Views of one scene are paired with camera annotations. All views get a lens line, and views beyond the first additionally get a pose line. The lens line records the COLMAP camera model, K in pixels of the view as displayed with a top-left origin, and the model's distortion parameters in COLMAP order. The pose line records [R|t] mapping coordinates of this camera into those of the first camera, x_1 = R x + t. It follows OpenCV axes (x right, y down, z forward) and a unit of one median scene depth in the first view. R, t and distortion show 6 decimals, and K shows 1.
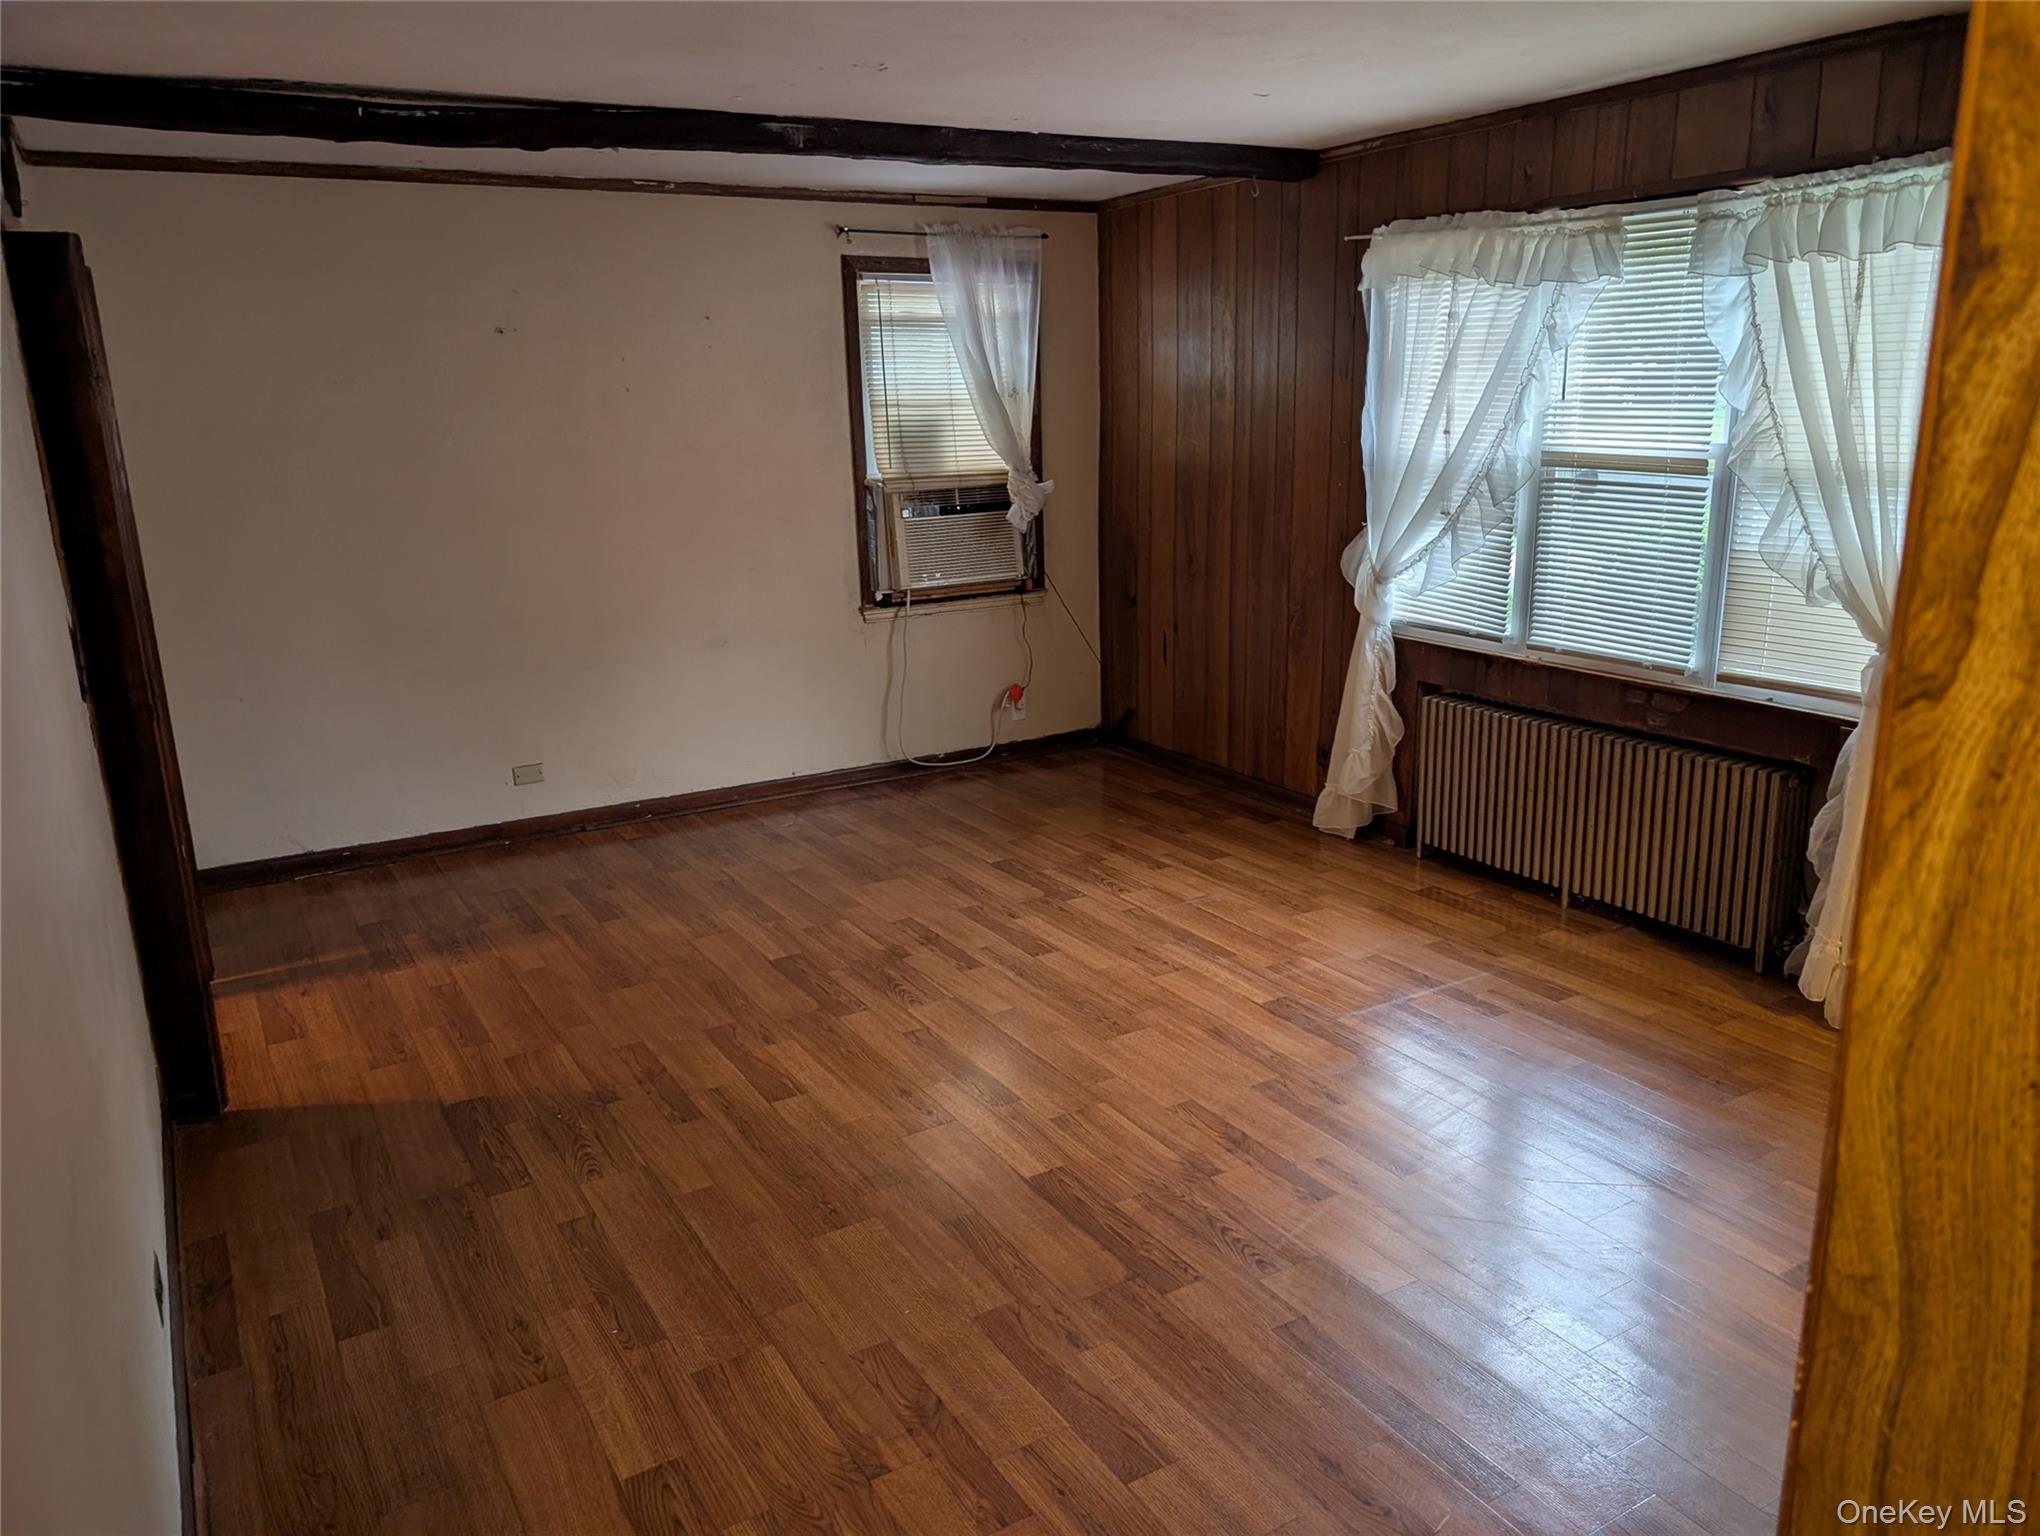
lens RADIAL K [[1459.6, 0, 1021.1], [0, 1459.6, 761.9], [0, 0, 1]] dist [0.021603, -0.008348]
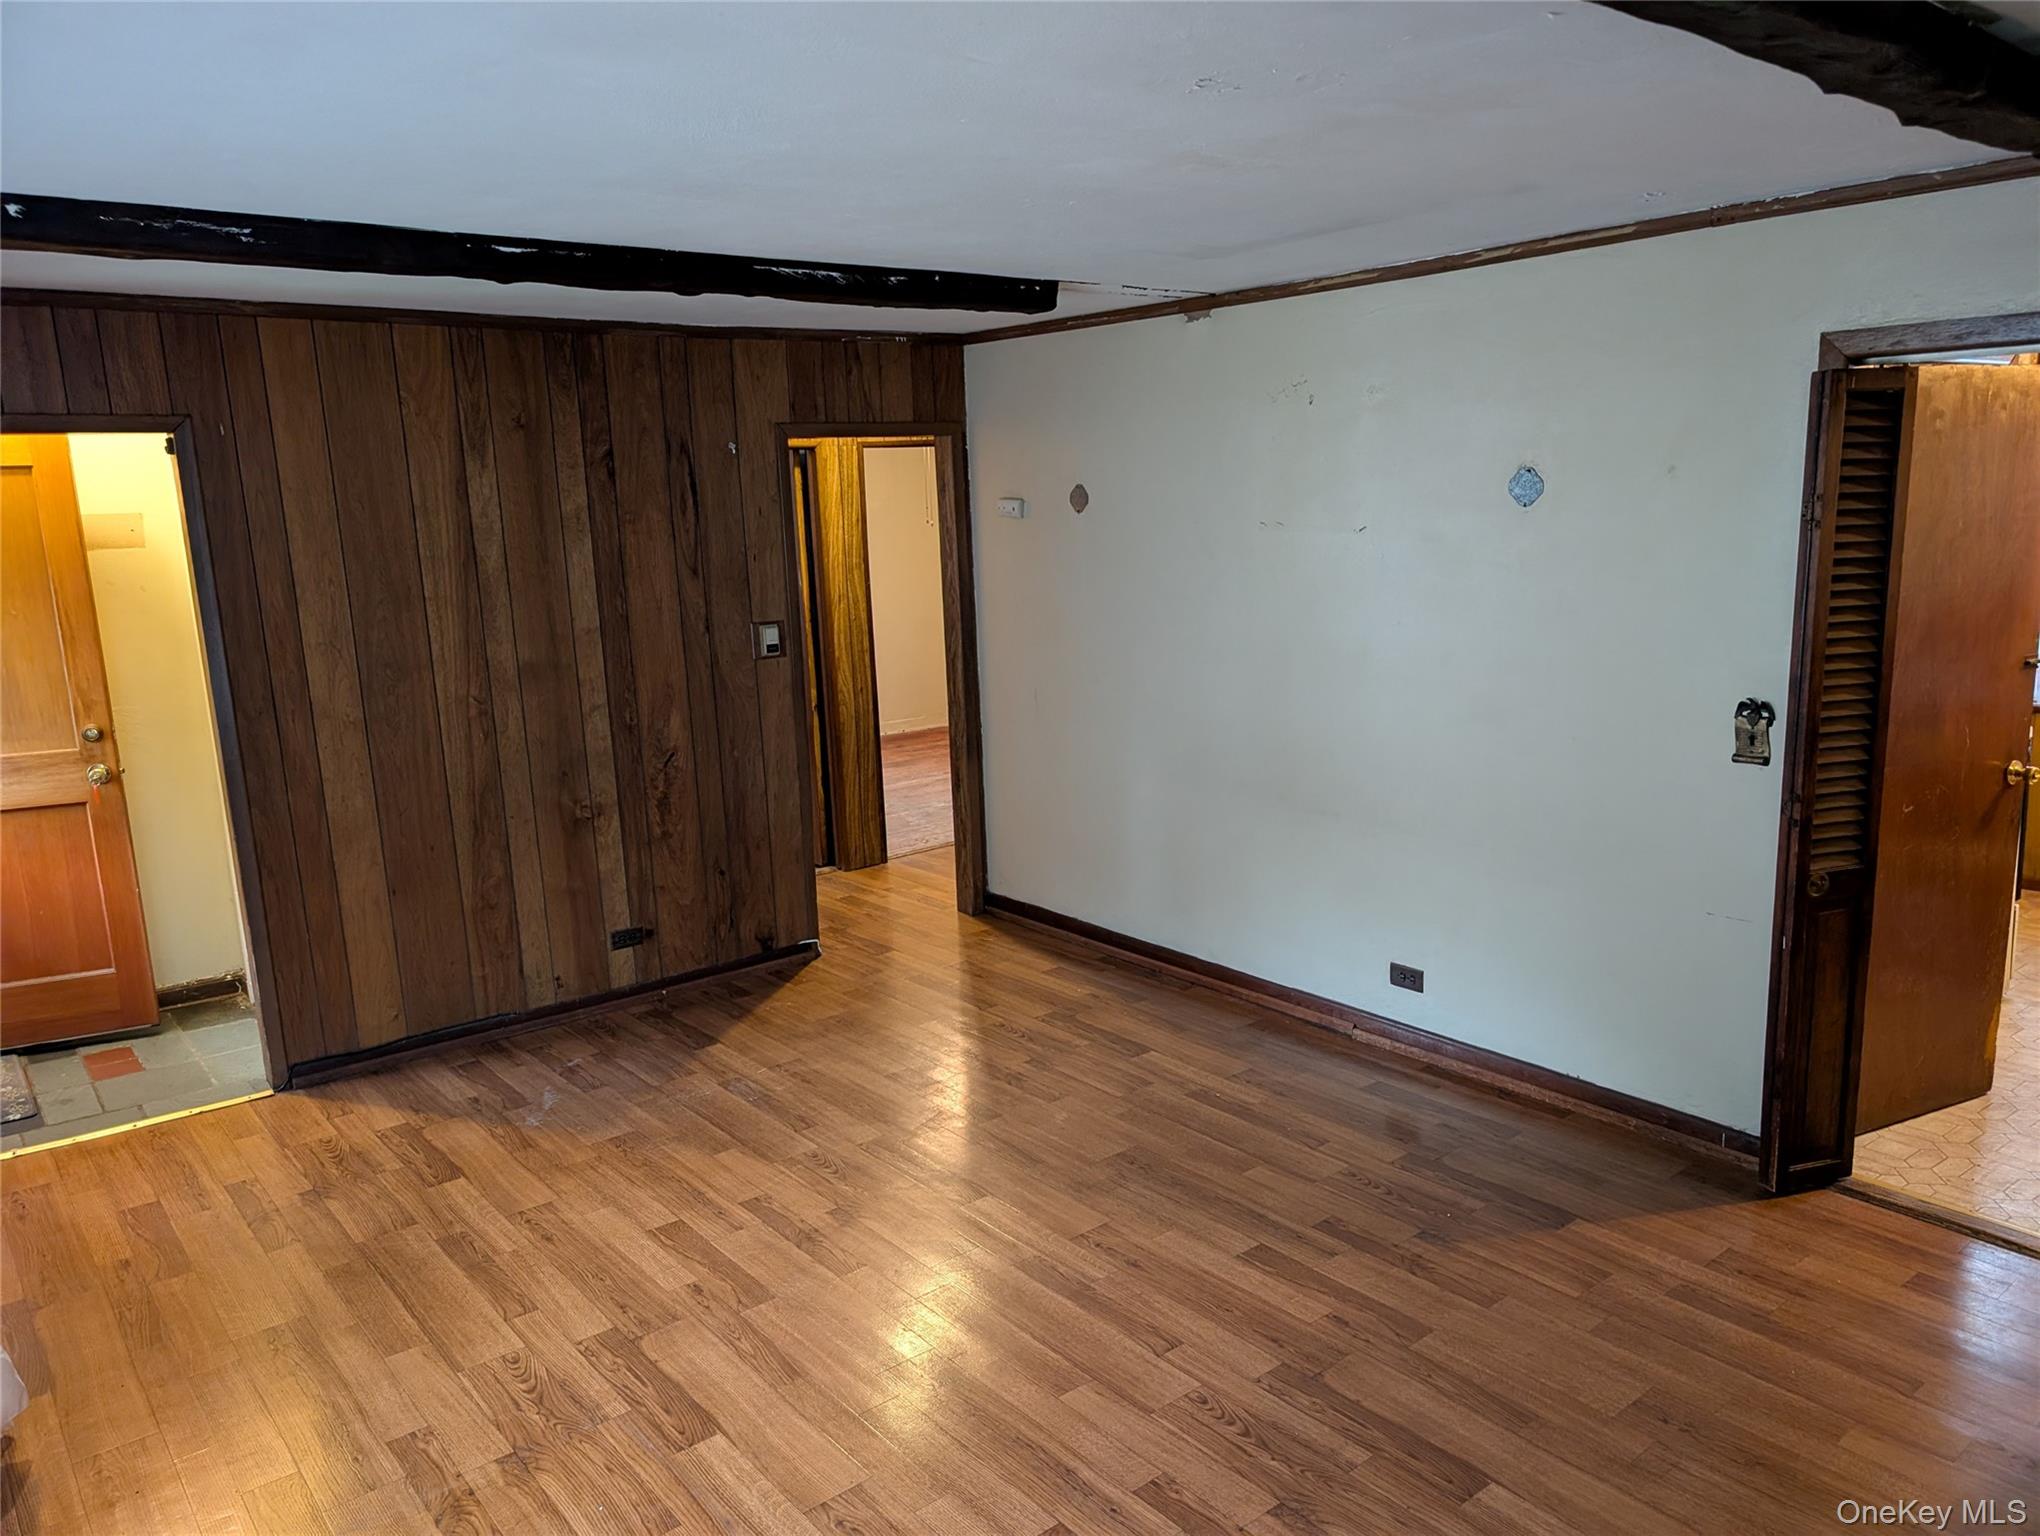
lens RADIAL K [[1459.6, 0, 1019.9], [0, 1459.6, 775.8], [0, 0, 1]] dist [0.021603, -0.008348]
pose [[-0.987657, 0.090124, -0.128110, 0.088021], [0.026182, 0.901372, 0.432254, -0.475599], [0.154431, 0.423564, -0.892606, 1.662692]]
